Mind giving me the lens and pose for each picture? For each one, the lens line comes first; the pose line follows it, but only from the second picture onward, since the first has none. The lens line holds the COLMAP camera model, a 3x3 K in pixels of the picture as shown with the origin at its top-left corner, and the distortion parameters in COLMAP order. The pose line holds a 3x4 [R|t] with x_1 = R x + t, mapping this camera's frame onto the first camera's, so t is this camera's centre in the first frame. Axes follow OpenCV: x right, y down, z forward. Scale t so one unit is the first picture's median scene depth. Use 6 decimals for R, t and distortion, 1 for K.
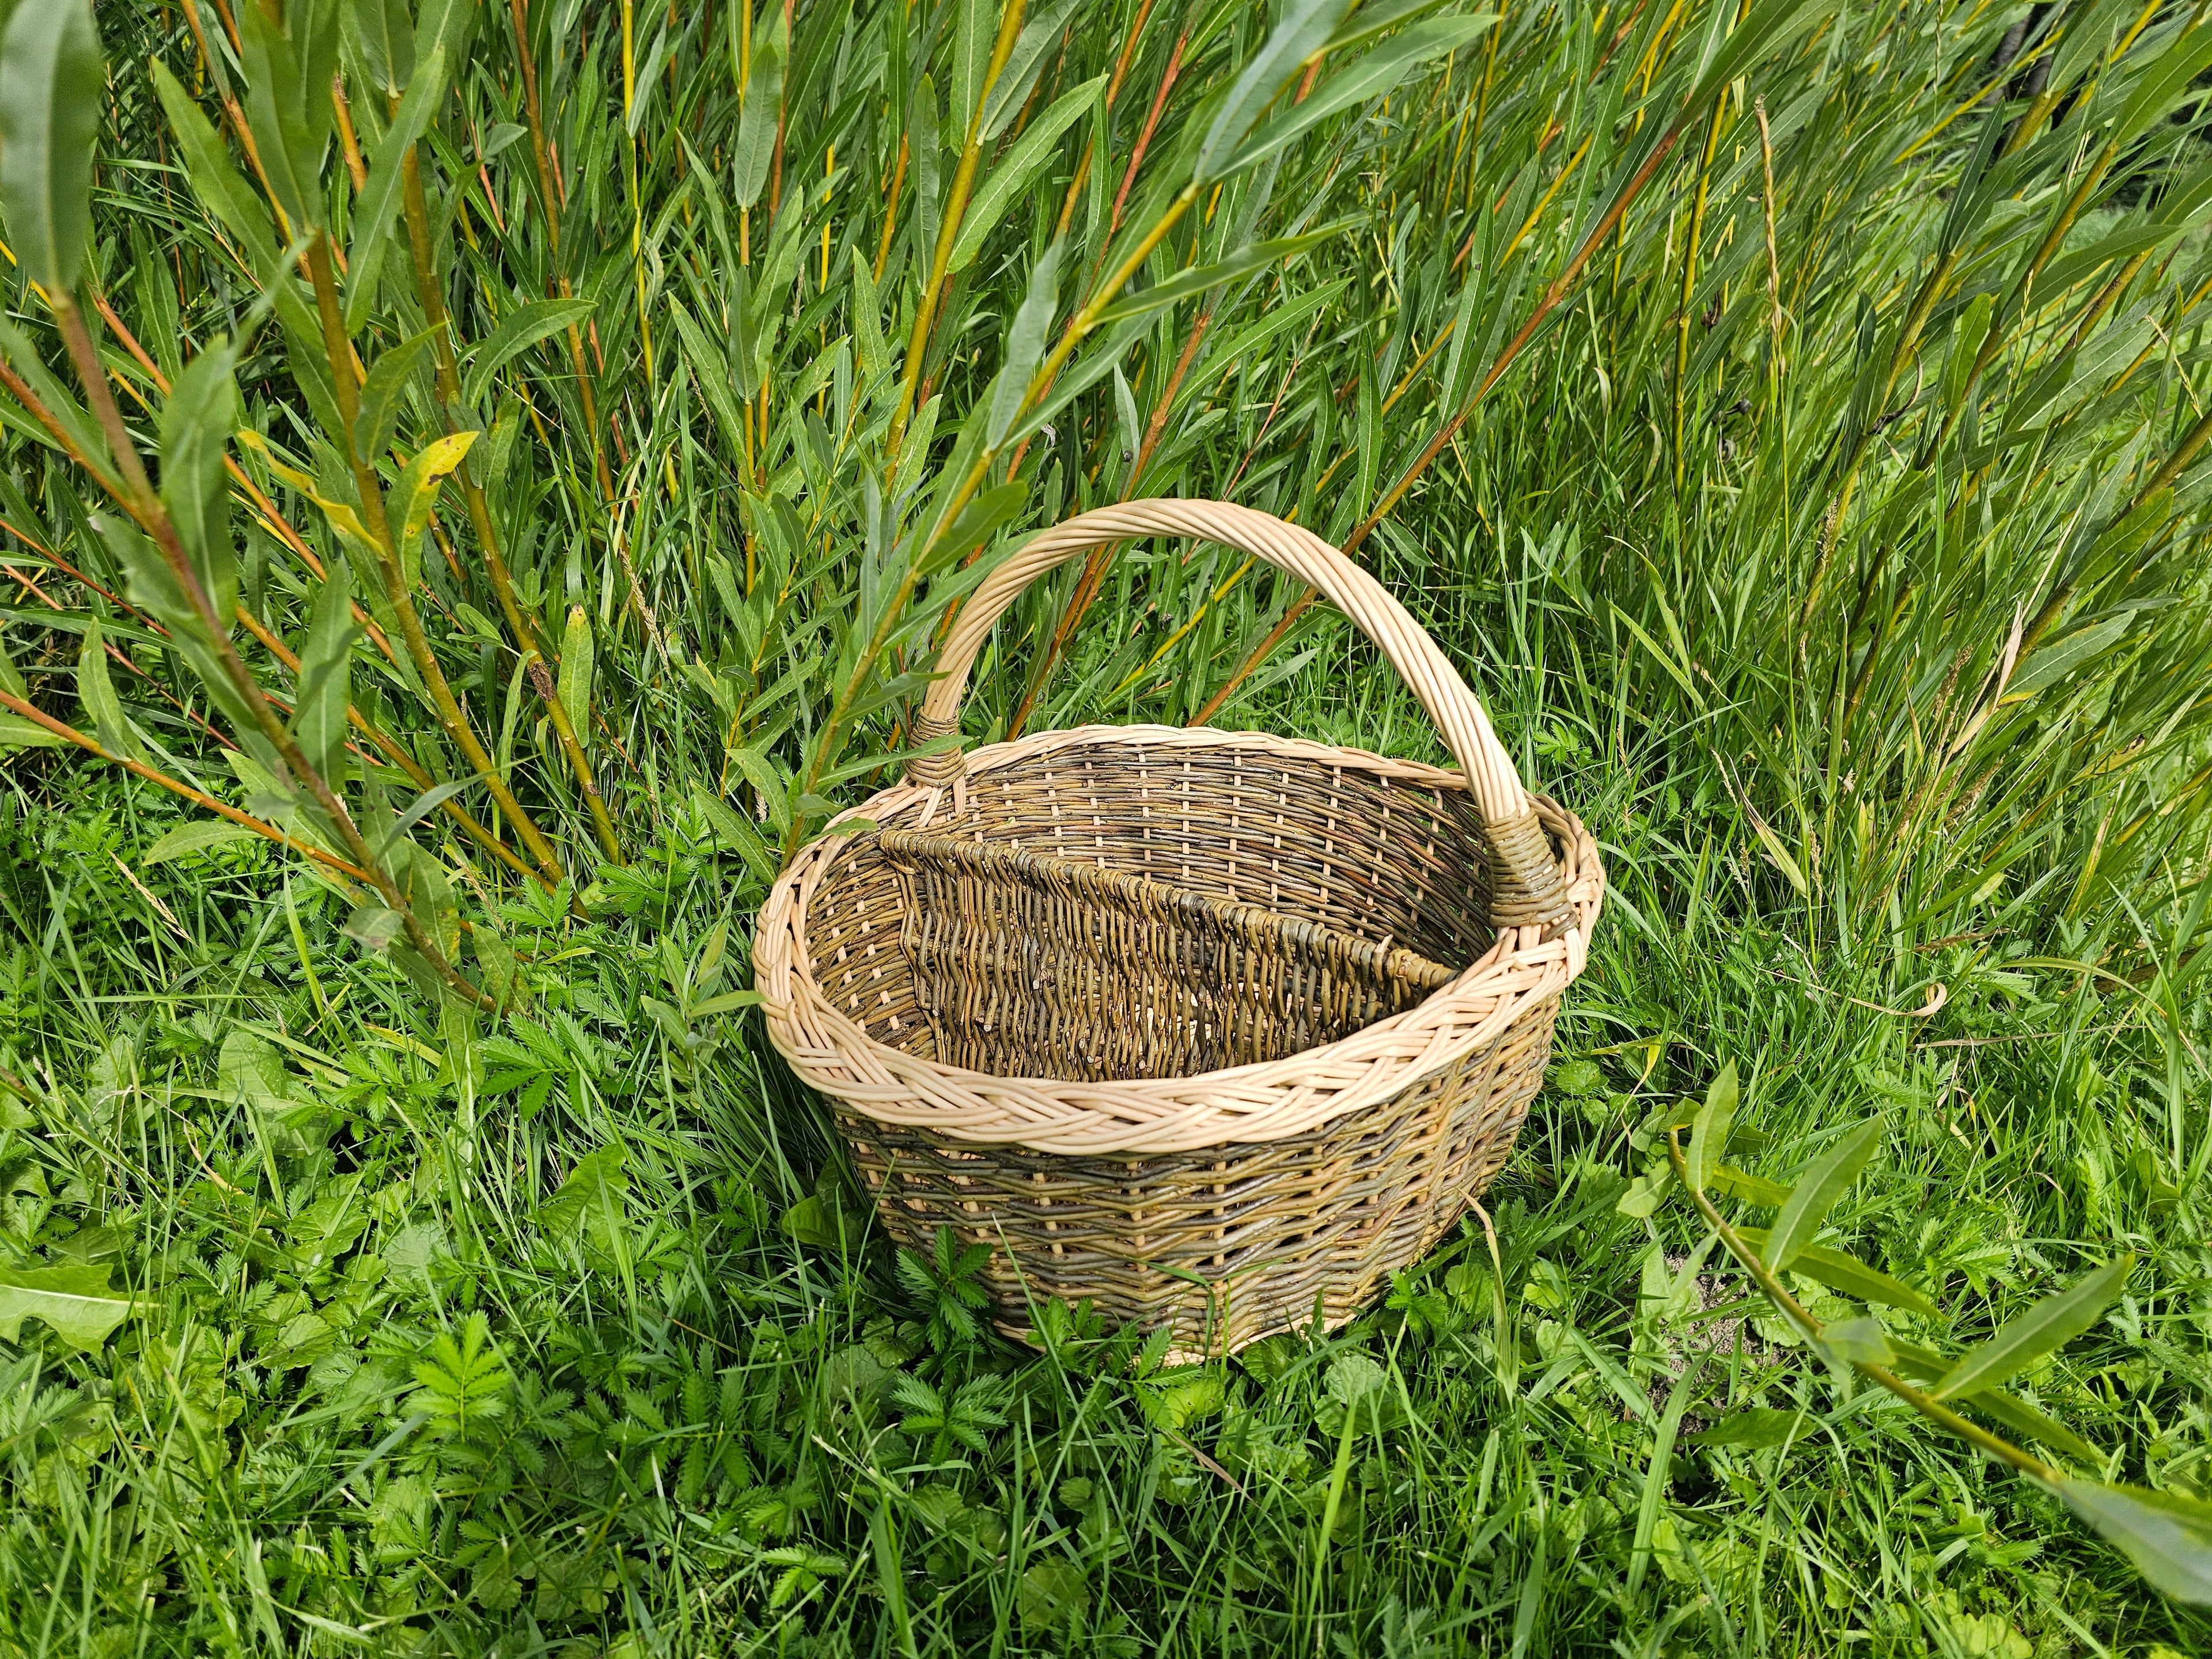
lens RADIAL K [[1584.4, 0, 1126.0], [0, 1584.4, 833.2], [0, 0, 1]] dist [0.089677, -0.099195]
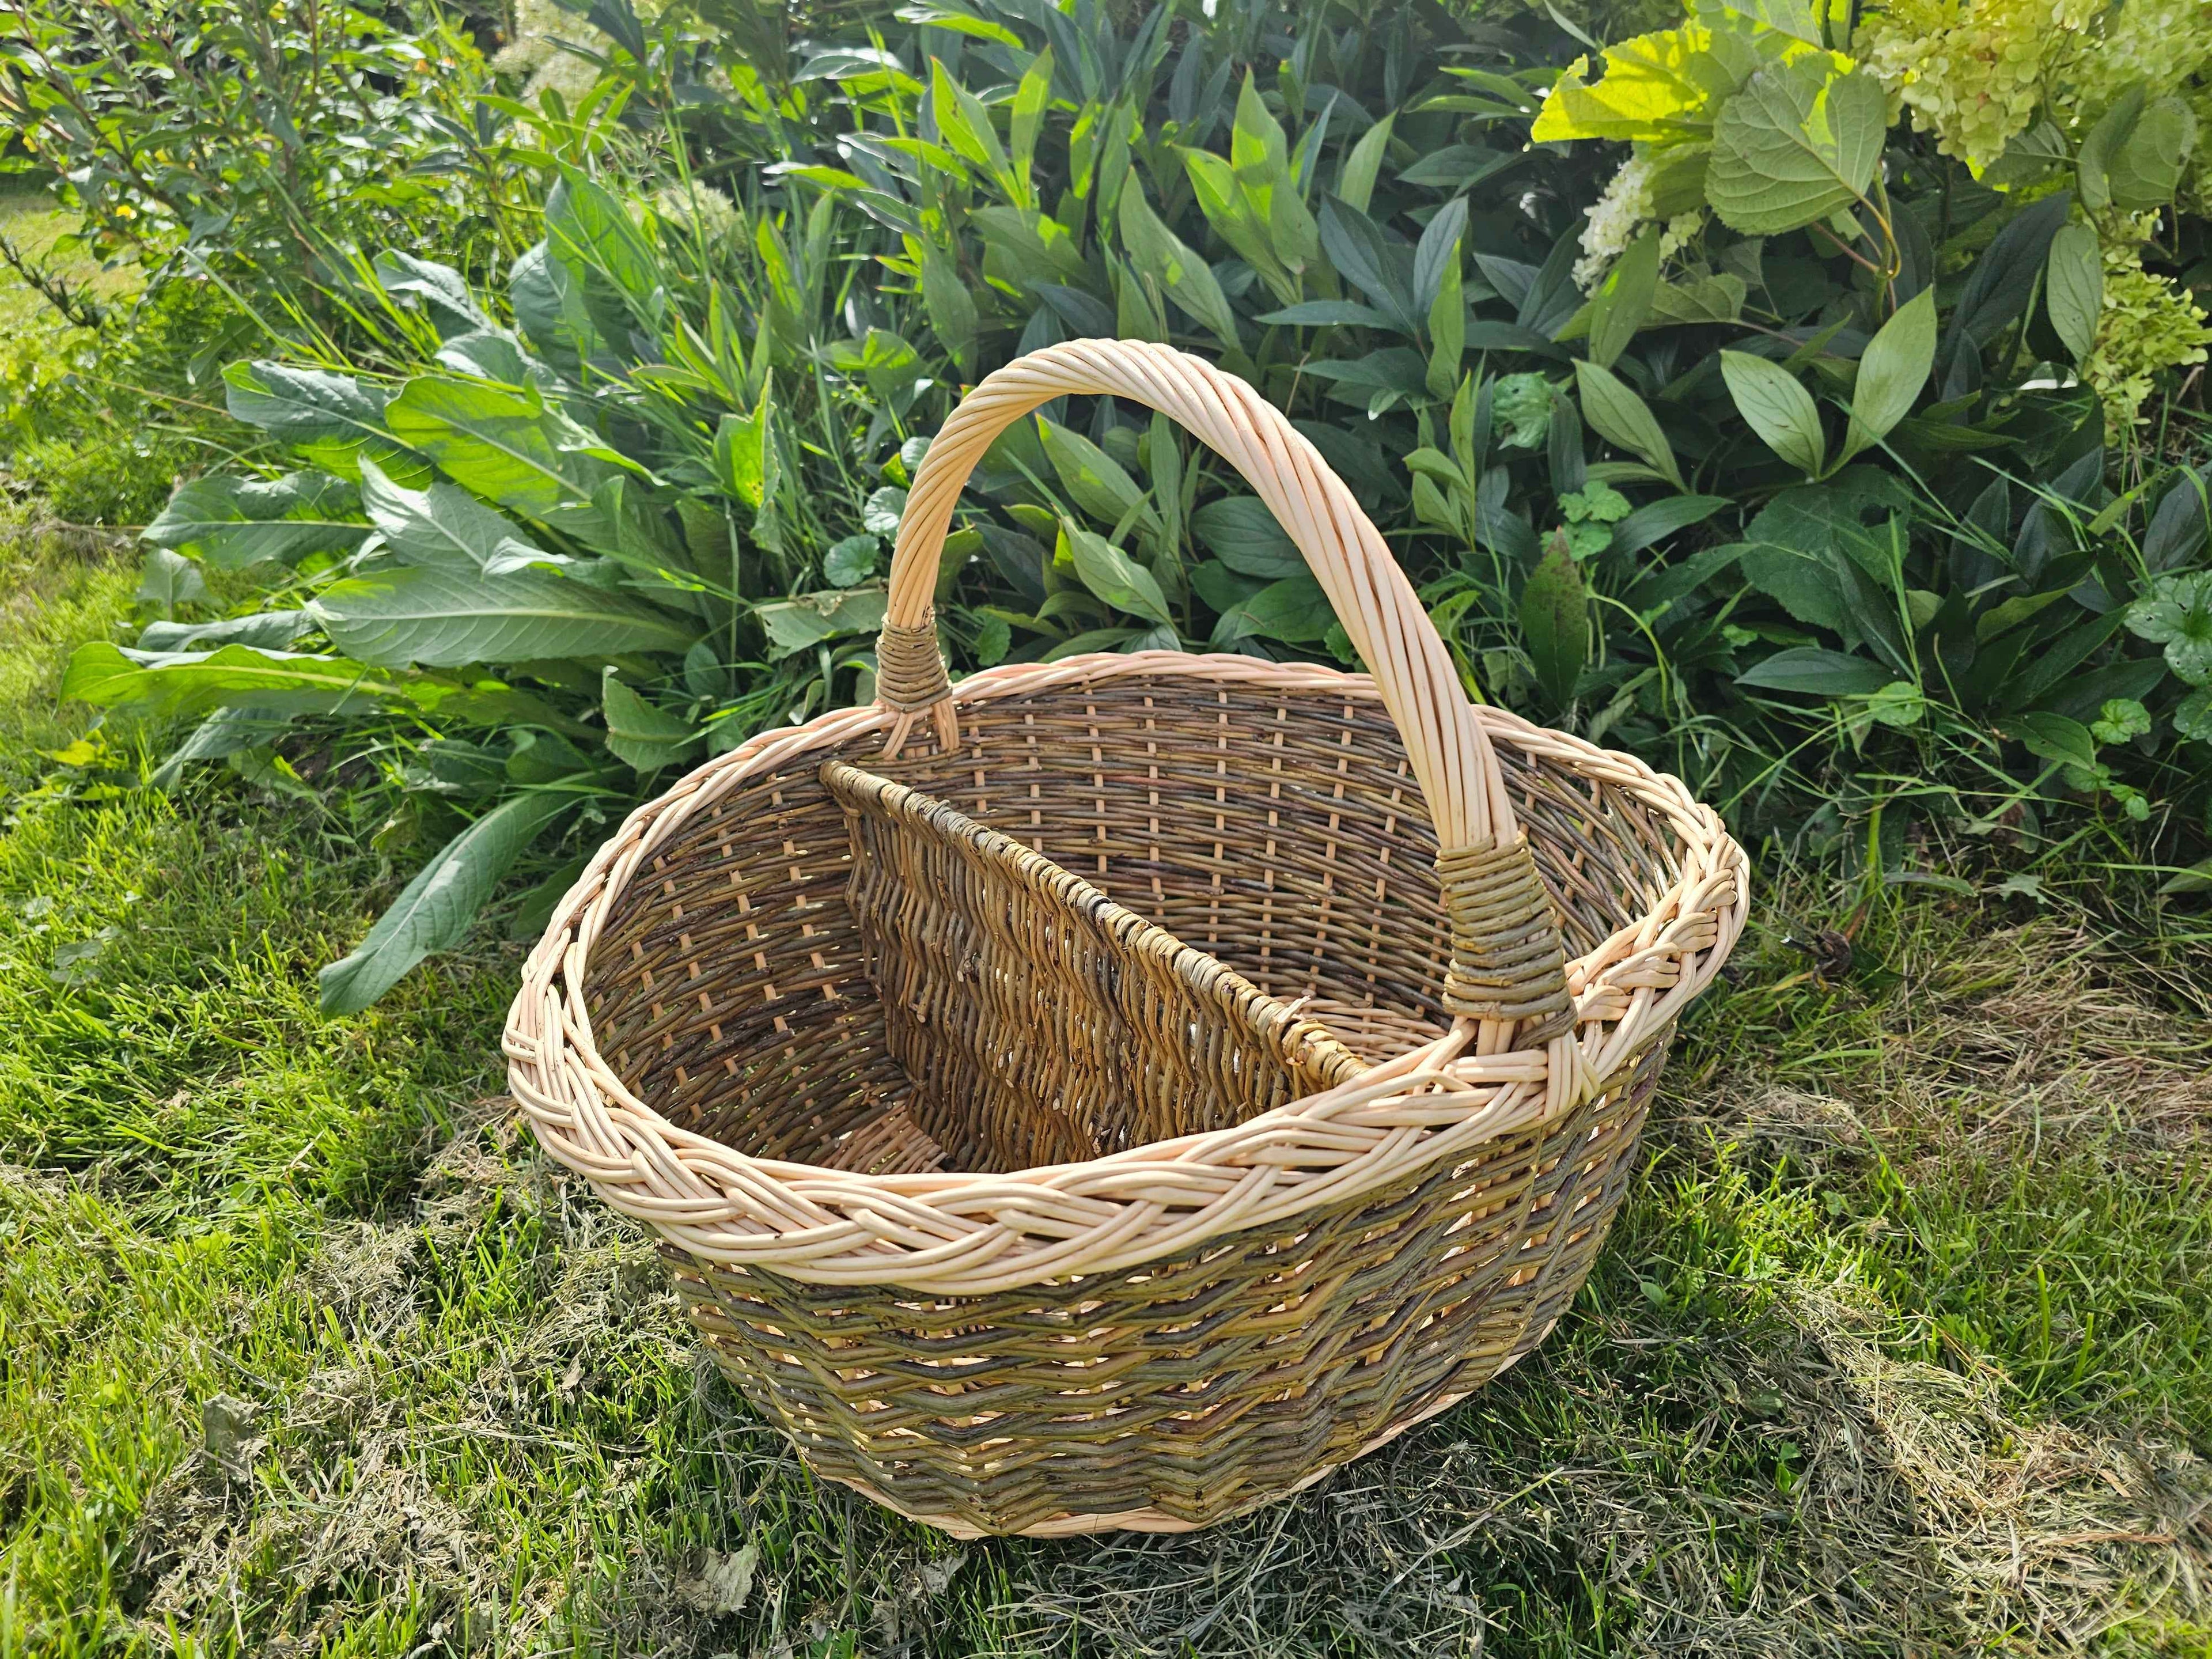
lens RADIAL K [[1559.9, 0, 1104.1], [0, 1559.9, 796.4], [0, 0, 1]] dist [0.059068, -0.000604]
pose [[0.935885, 0.107443, -0.335522, 0.225961], [-0.097776, 0.994162, 0.045625, -0.029718], [0.338465, -0.009893, 0.940927, 0.262877]]
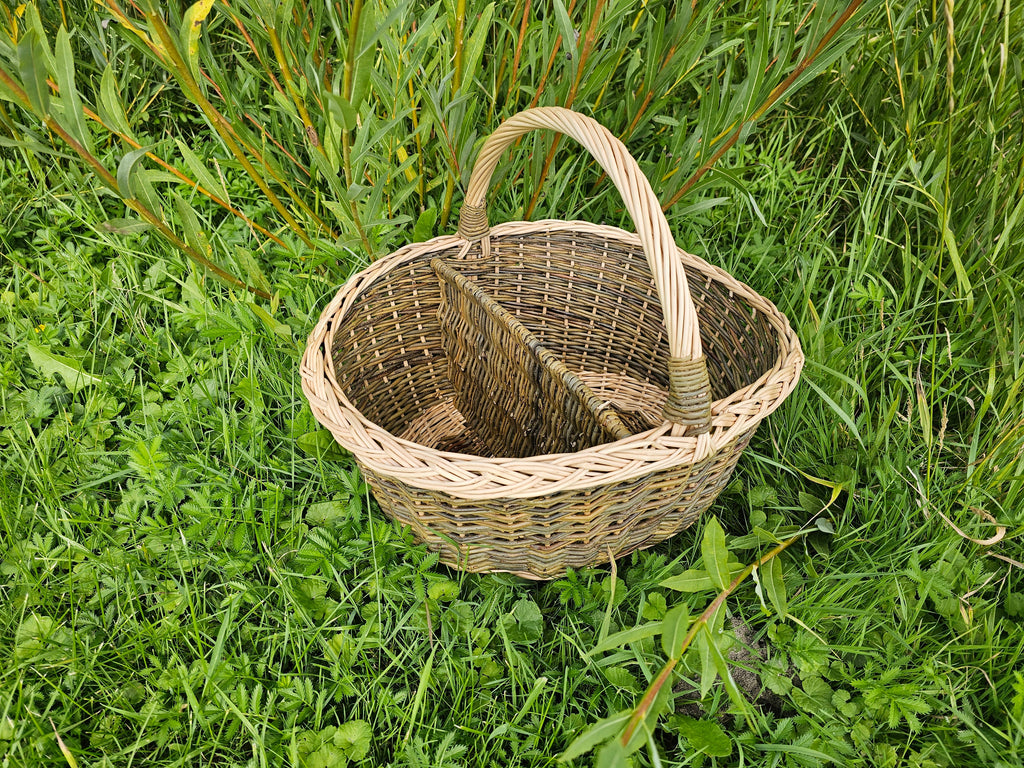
lens RADIAL K [[733.5, 0, 521.3], [0, 733.5, 385.7], [0, 0, 1]] dist [0.089677, -0.099195]
pose [[0.896335, 0.302979, -0.323708, 0.251219], [-0.214812, 0.935439, 0.280729, -0.116495], [0.387865, -0.182091, 0.903551, 0.181941]]
